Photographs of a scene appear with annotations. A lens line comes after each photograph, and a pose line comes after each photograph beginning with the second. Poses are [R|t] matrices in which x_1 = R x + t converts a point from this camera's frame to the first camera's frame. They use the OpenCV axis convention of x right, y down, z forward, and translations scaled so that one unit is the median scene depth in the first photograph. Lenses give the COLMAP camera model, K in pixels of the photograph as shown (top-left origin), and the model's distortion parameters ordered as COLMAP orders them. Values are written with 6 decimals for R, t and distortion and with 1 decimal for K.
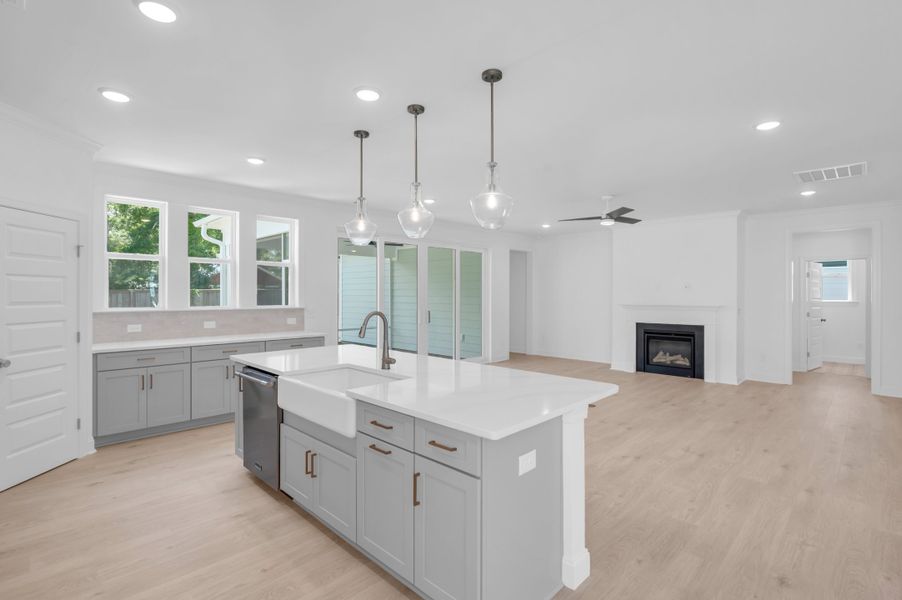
lens RADIAL K [[423.3, 0, 451.0], [0, 423.3, 300.0], [0, 0, 1]] dist [-0.002258, -0.000074]
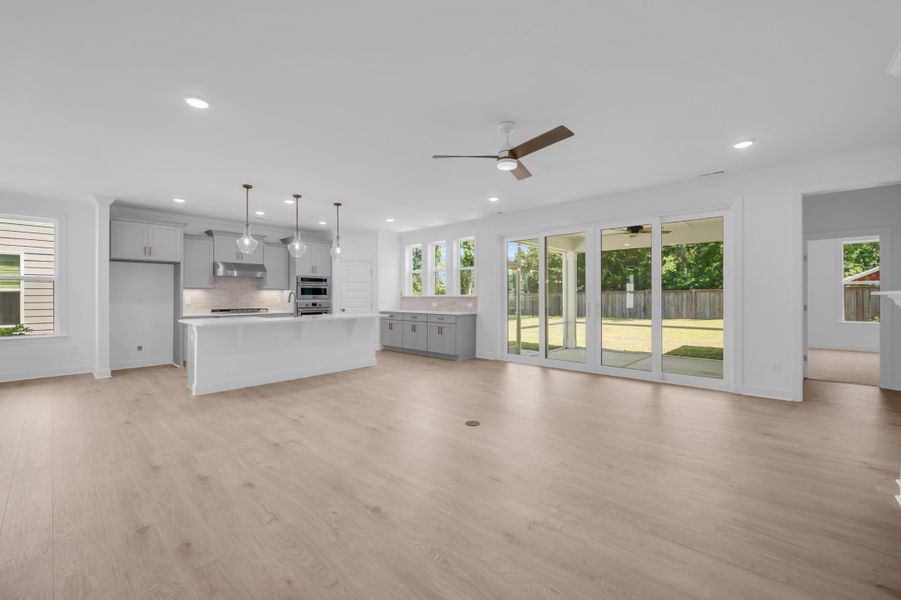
lens RADIAL K [[372.4, 0, 450.5], [0, 372.4, 300.0], [0, 0, 1]] dist [0.000301, -0.000014]
pose [[0.030033, 0.004379, -0.999539, 1.232653], [-0.009030, 0.999951, 0.004109, 0.036981], [0.999508, 0.008903, 0.030071, 1.176538]]
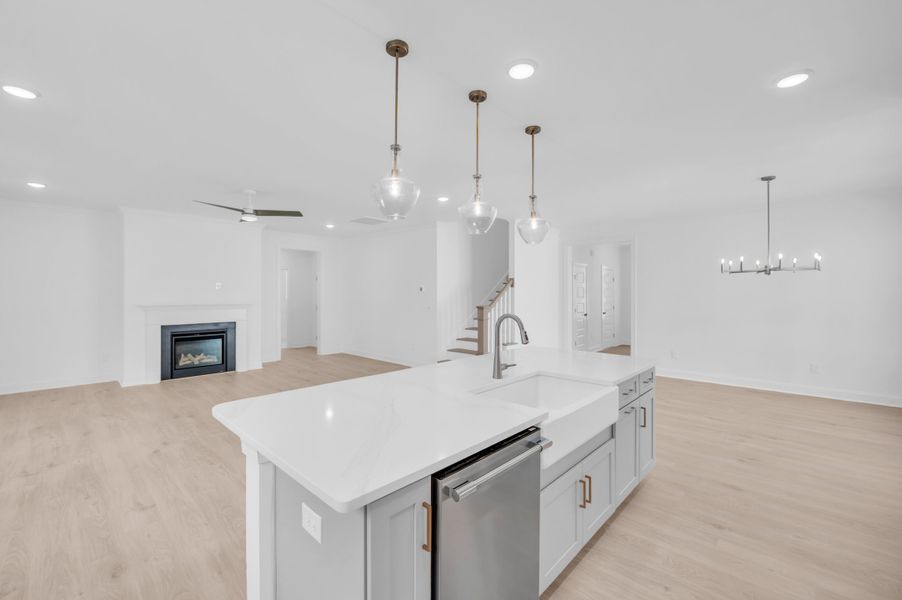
lens RADIAL K [[372.8, 0, 451.0], [0, 372.8, 300.0], [0, 0, 1]] dist [0.000301, -0.000014]
pose [[0.001640, -0.018625, 0.999825, -0.622595], [0.012671, 0.999747, 0.018603, -0.011953], [-0.999918, 0.012639, 0.001876, 0.726688]]
